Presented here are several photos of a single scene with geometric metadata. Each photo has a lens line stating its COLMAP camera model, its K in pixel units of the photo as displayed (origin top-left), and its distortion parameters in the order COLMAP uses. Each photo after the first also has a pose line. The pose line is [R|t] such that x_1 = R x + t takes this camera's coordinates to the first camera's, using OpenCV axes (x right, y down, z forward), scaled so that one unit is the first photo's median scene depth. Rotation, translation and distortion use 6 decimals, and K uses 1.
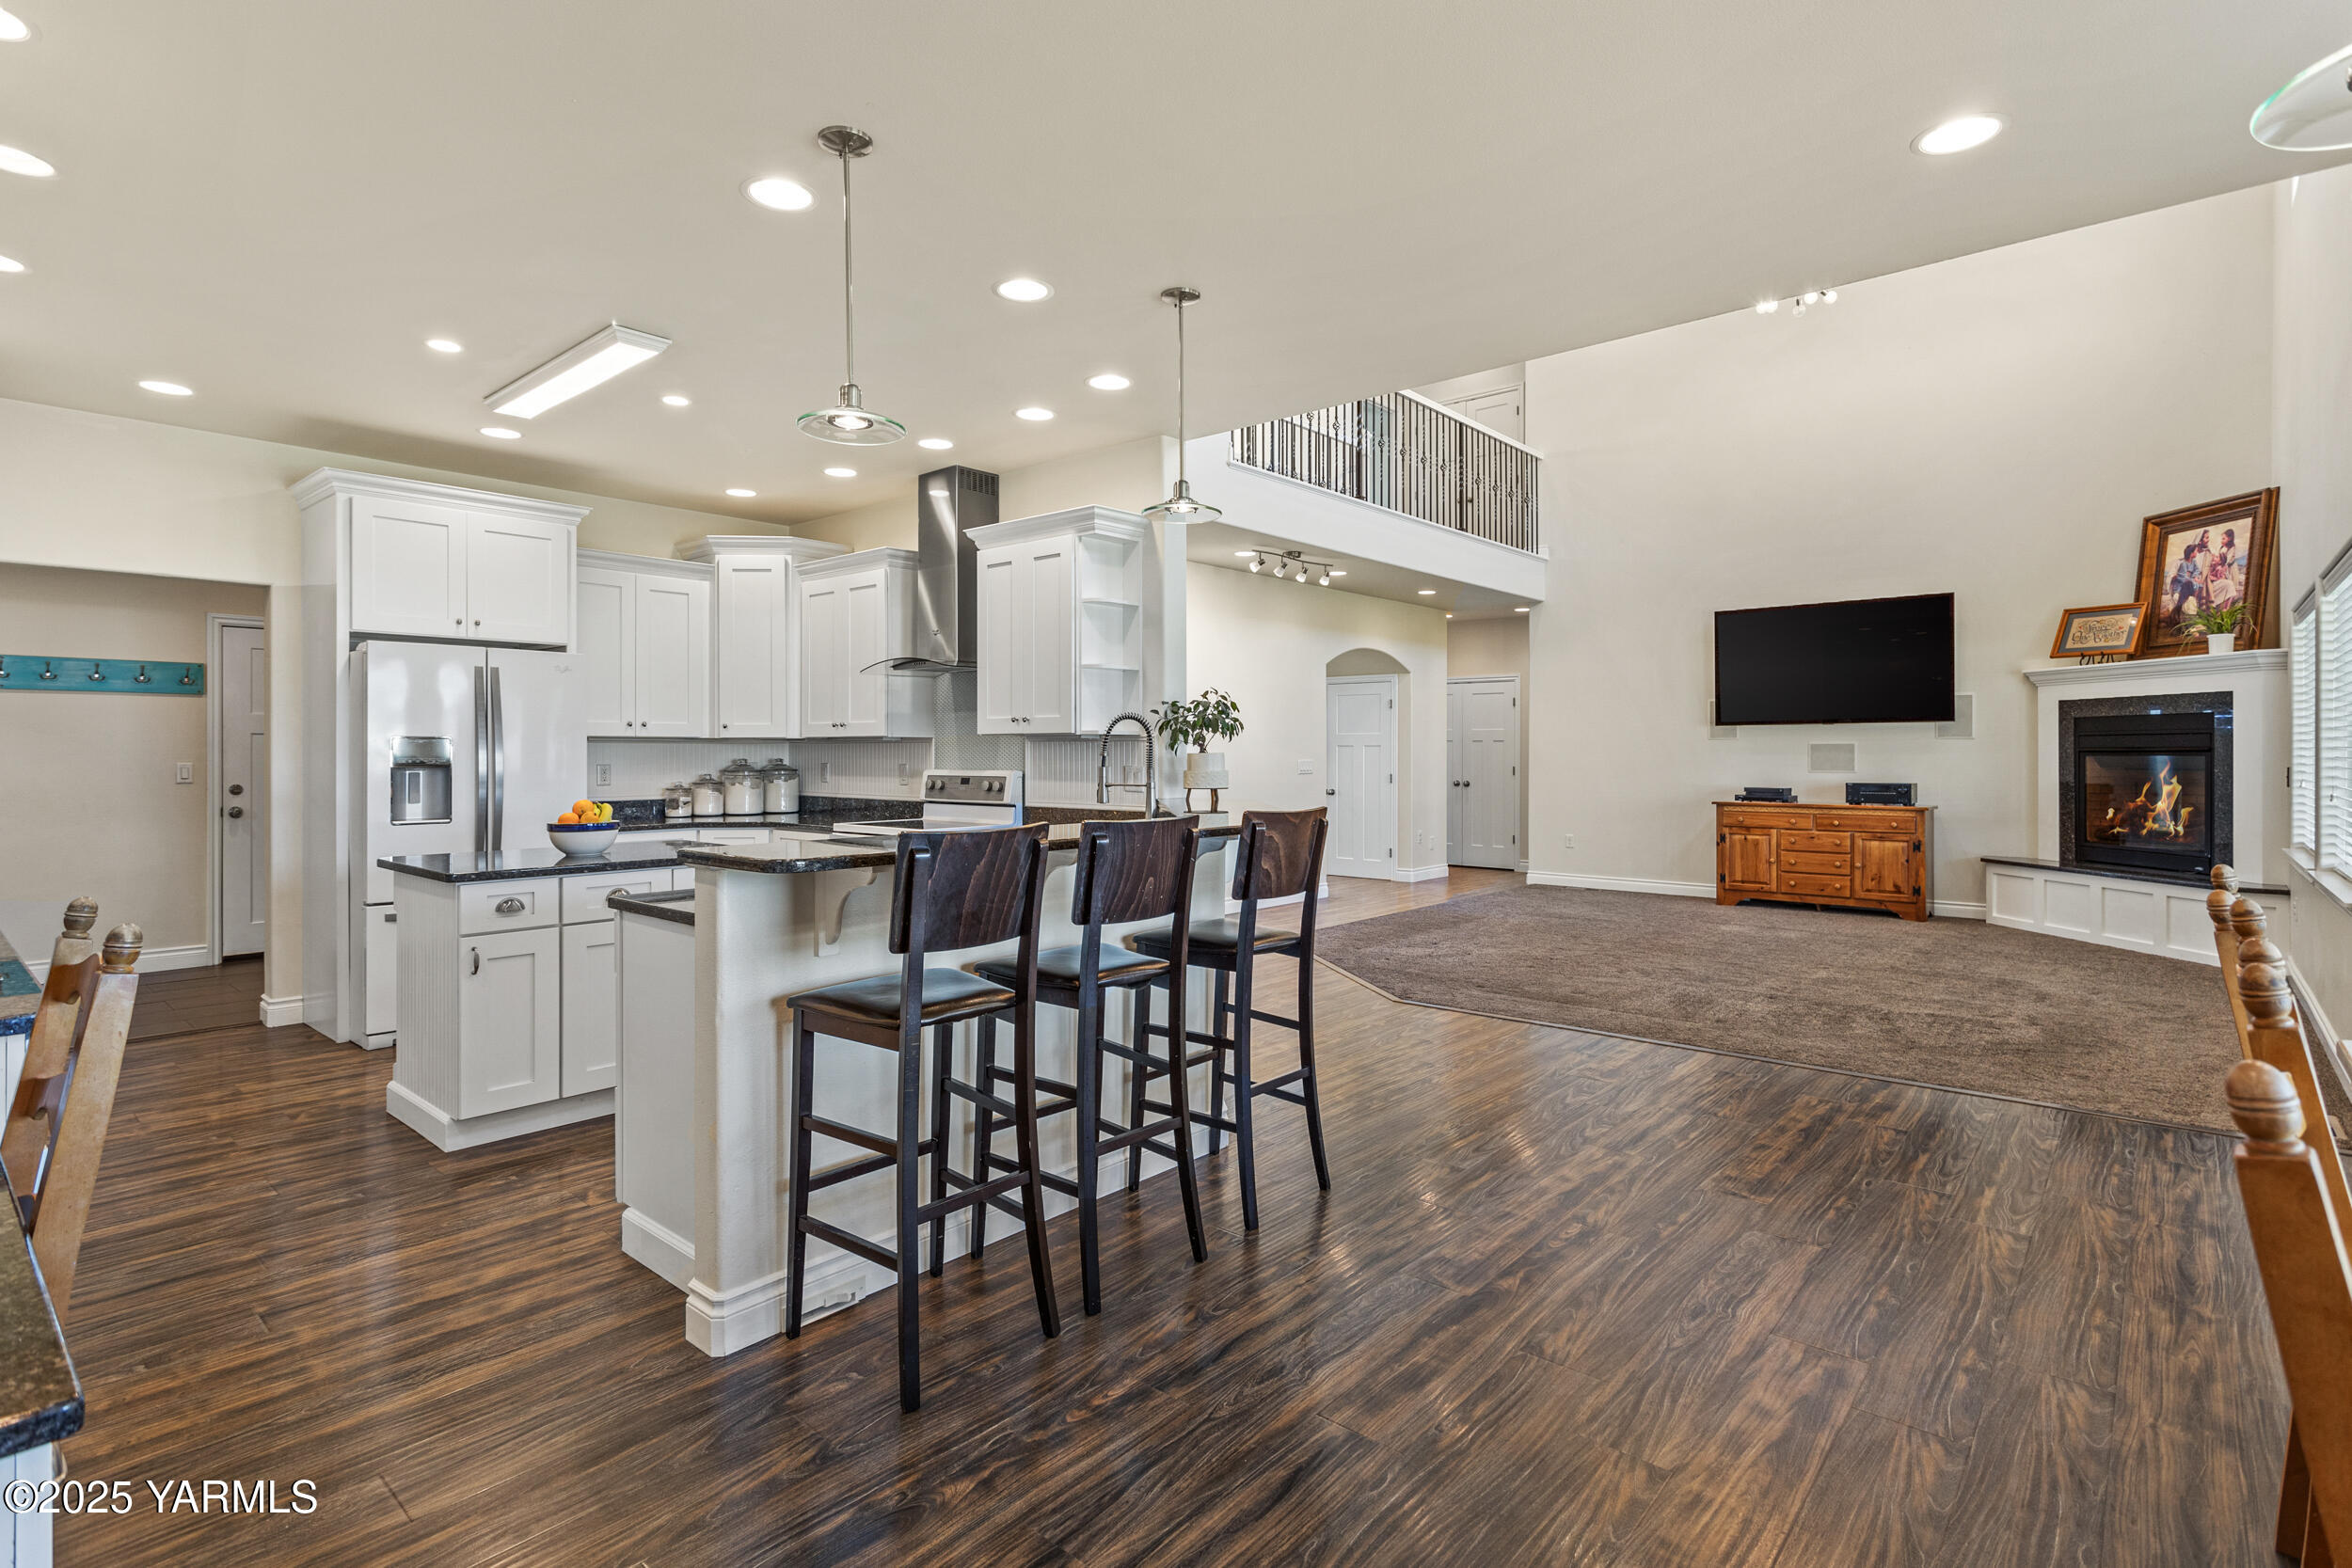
lens RADIAL K [[1125.8, 0, 1177.5], [0, 1125.8, 760.5], [0, 0, 1]] dist [-0.003033, 0.001219]
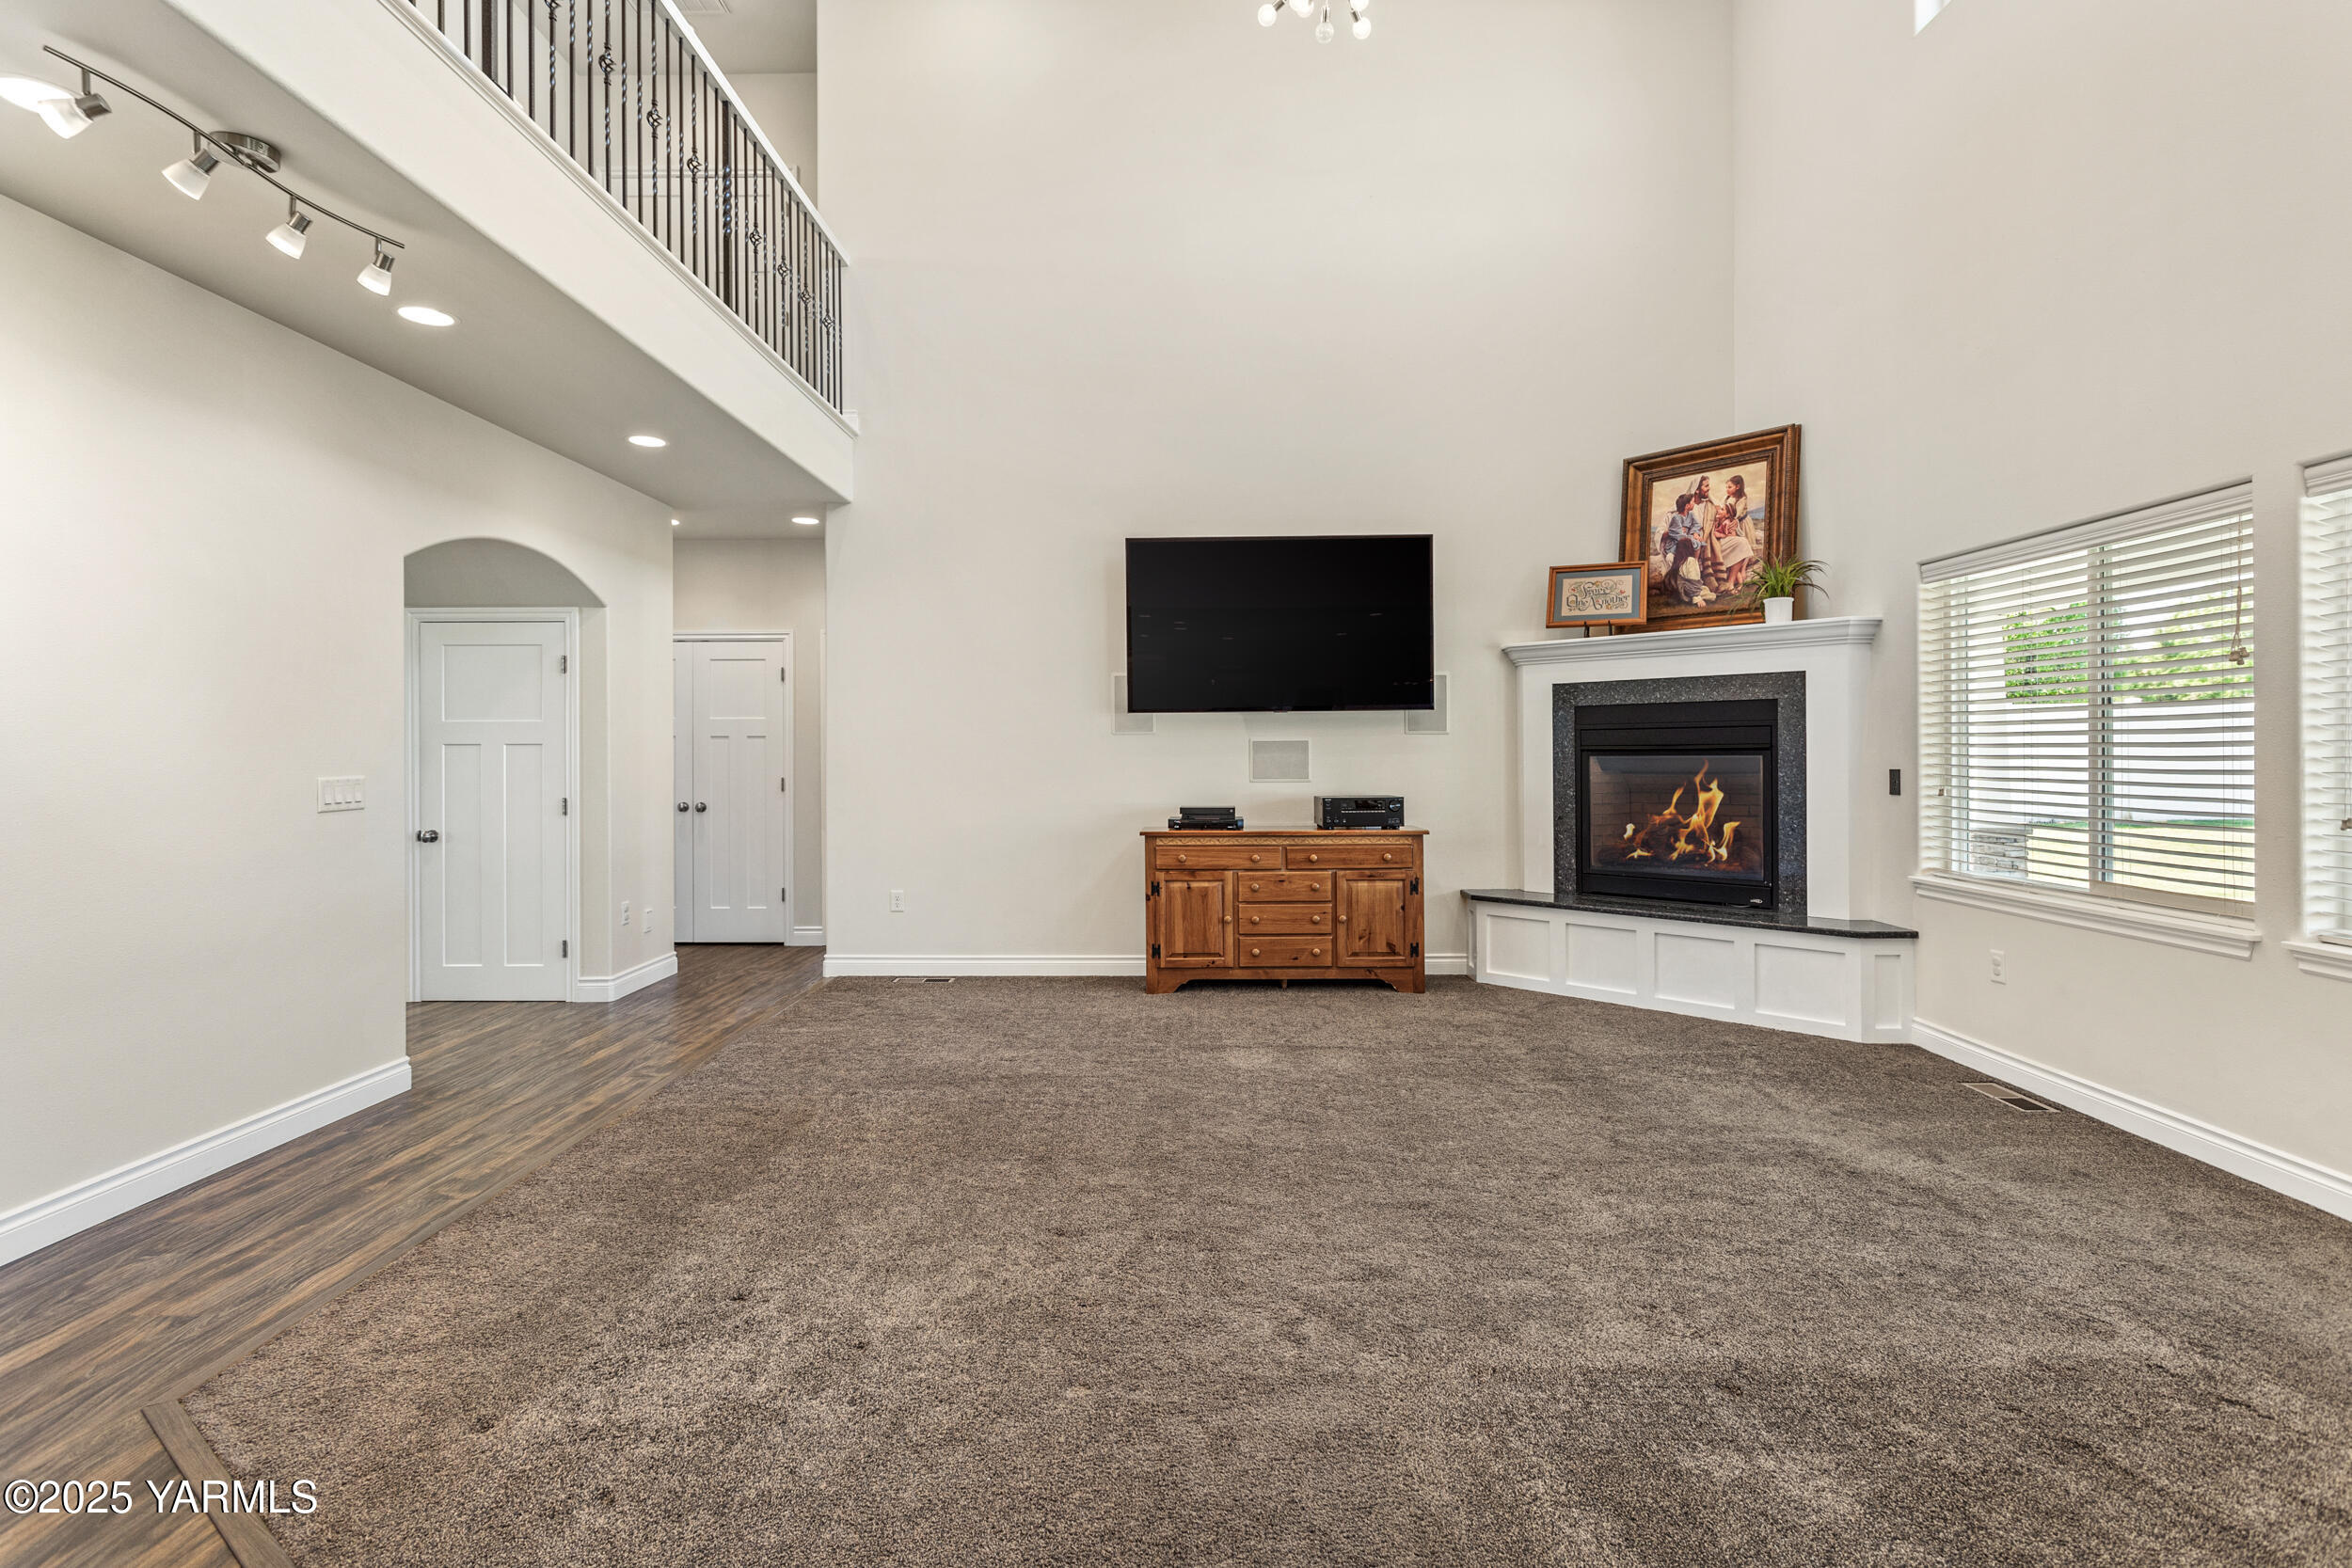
lens RADIAL K [[1125.8, 0, 1191.8], [0, 1125.8, 744.8], [0, 0, 1]] dist [-0.003033, 0.001219]
pose [[0.758317, -0.000097, 0.651886, 0.093505], [0.009982, 0.999884, -0.011463, -0.005265], [-0.651810, 0.015199, 0.758230, 0.555574]]
